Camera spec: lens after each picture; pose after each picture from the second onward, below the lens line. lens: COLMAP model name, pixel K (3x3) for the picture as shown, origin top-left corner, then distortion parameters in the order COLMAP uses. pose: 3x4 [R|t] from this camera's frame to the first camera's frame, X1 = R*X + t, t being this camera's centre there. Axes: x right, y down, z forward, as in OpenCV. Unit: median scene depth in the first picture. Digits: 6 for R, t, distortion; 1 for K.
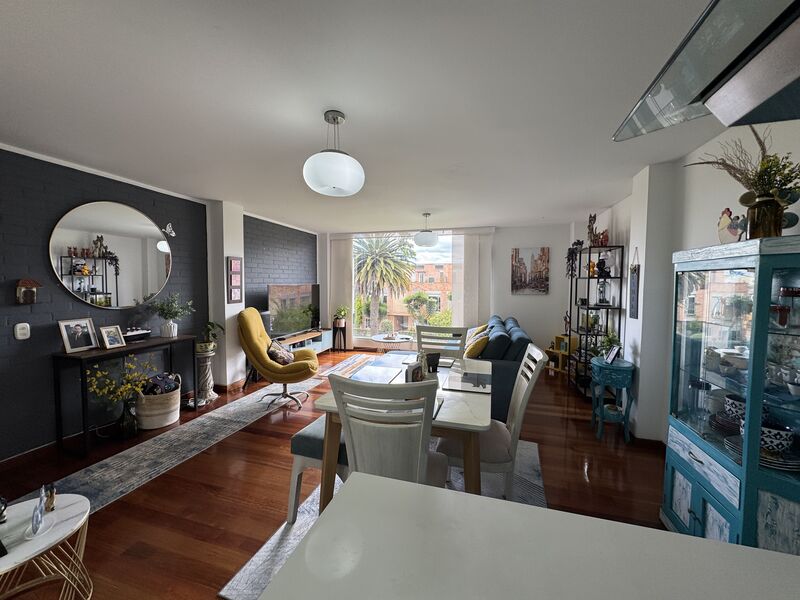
lens RADIAL K [[316.4, 0, 400.0], [0, 316.4, 300.0], [0, 0, 1]] dist [0.001228, -0.000191]
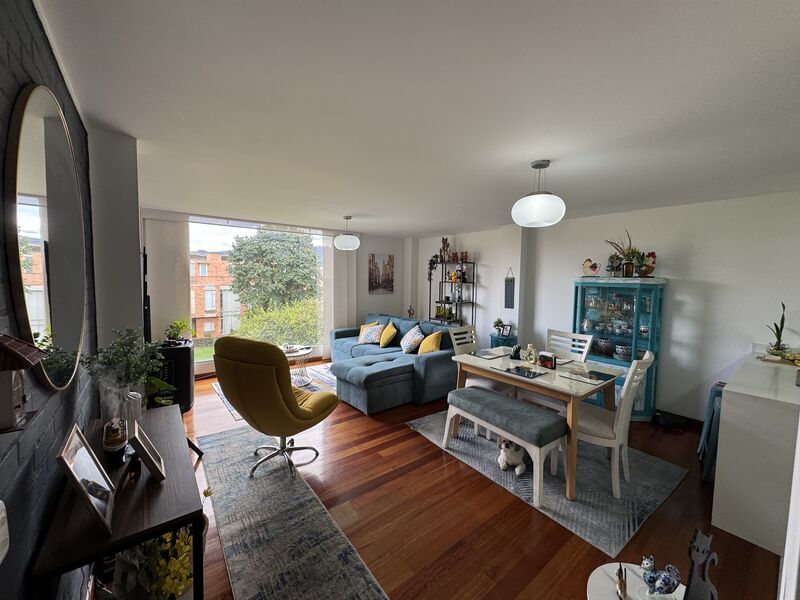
lens RADIAL K [[316.4, 0, 400.0], [0, 316.4, 300.0], [0, 0, 1]] dist [0.001228, -0.000191]
pose [[0.575129, -0.056151, 0.816133, -0.112030], [0.034711, 0.998418, 0.044231, -0.009303], [-0.817326, 0.002890, 0.576168, 0.054603]]
